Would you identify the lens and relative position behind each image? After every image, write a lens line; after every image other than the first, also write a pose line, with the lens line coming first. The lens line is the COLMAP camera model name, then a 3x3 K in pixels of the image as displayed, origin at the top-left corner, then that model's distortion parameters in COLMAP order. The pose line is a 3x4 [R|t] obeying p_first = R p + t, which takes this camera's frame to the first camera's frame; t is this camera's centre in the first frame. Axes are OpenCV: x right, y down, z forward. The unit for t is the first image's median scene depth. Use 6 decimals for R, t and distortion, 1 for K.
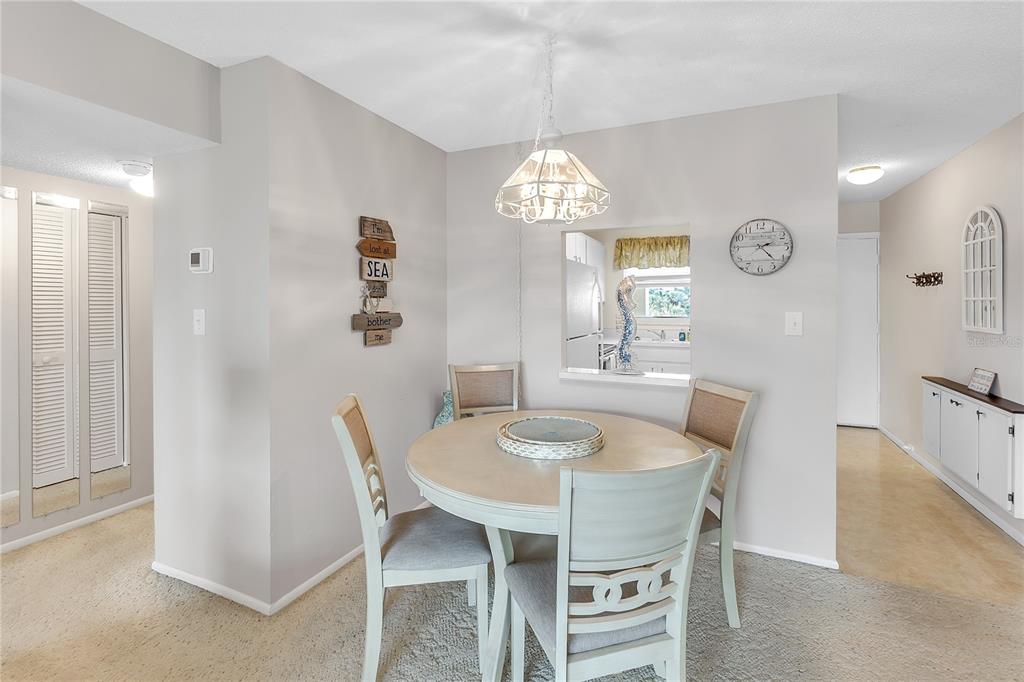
lens RADIAL K [[459.7, 0, 530.2], [0, 459.7, 311.0], [0, 0, 1]] dist [-0.000569, 0.000208]
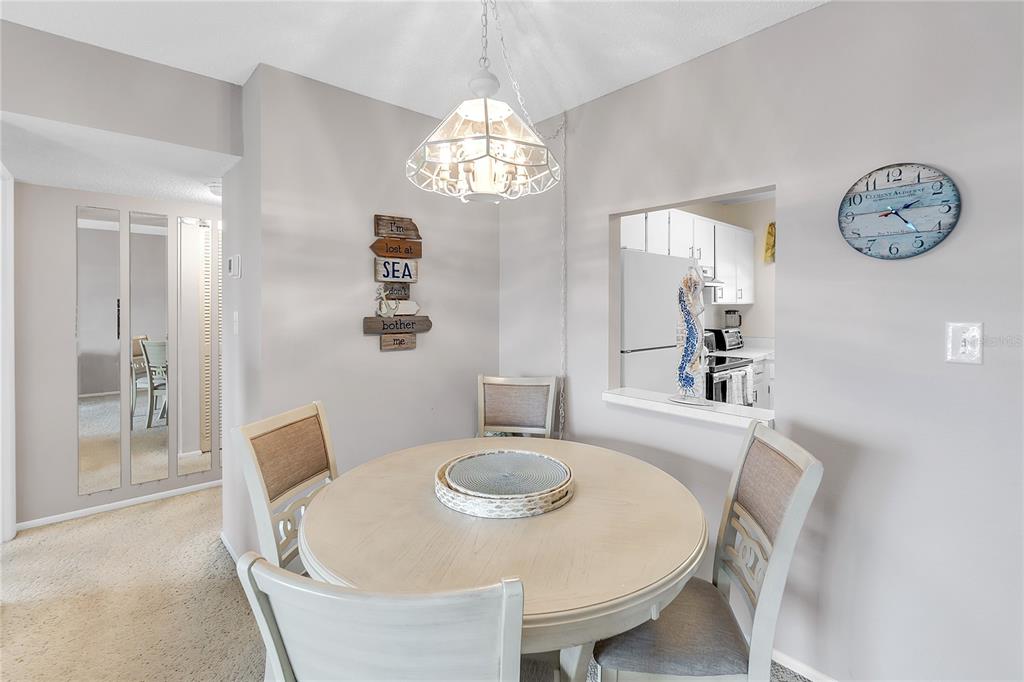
lens RADIAL K [[463.5, 0, 514.1], [0, 463.5, 314.9], [0, 0, 1]] dist [-0.001597, -0.000110]
pose [[0.907633, 0.008657, -0.419675, 0.293000], [-0.006978, 0.999960, 0.005535, -0.005142], [0.419707, -0.002096, 0.907657, 0.237509]]
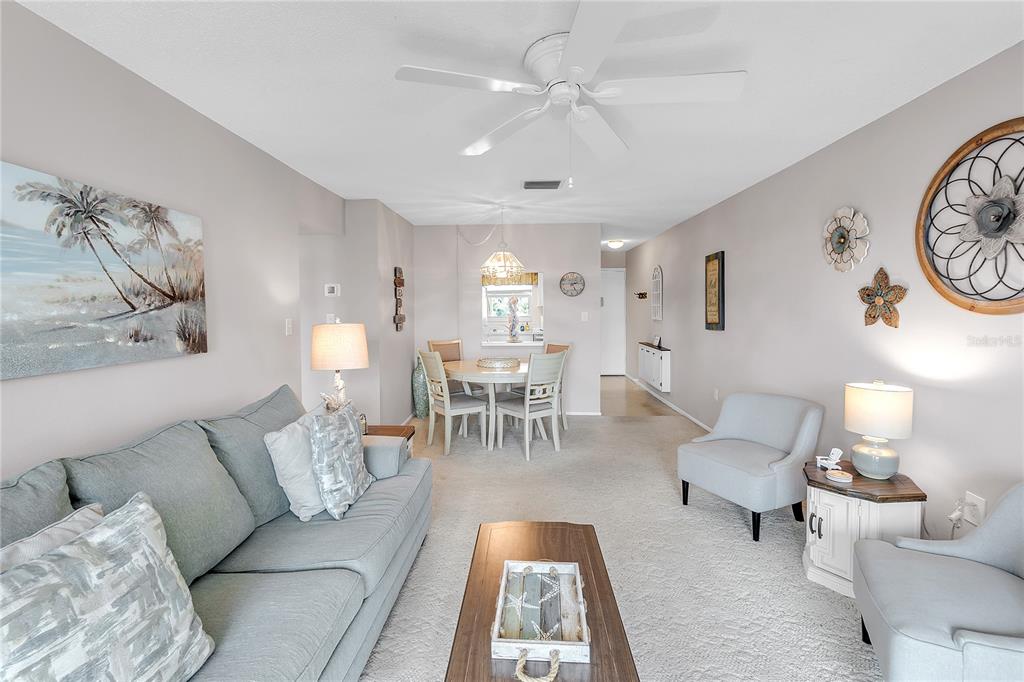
lens RADIAL K [[445.8, 0, 507.8], [0, 445.8, 332.1], [0, 0, 1]] dist [-0.001138, 0.000258]
pose [[0.939663, -0.027037, 0.341032, -0.559764], [0.012619, 0.998933, 0.044425, -0.001114], [-0.341869, -0.037441, 0.939001, -0.977899]]
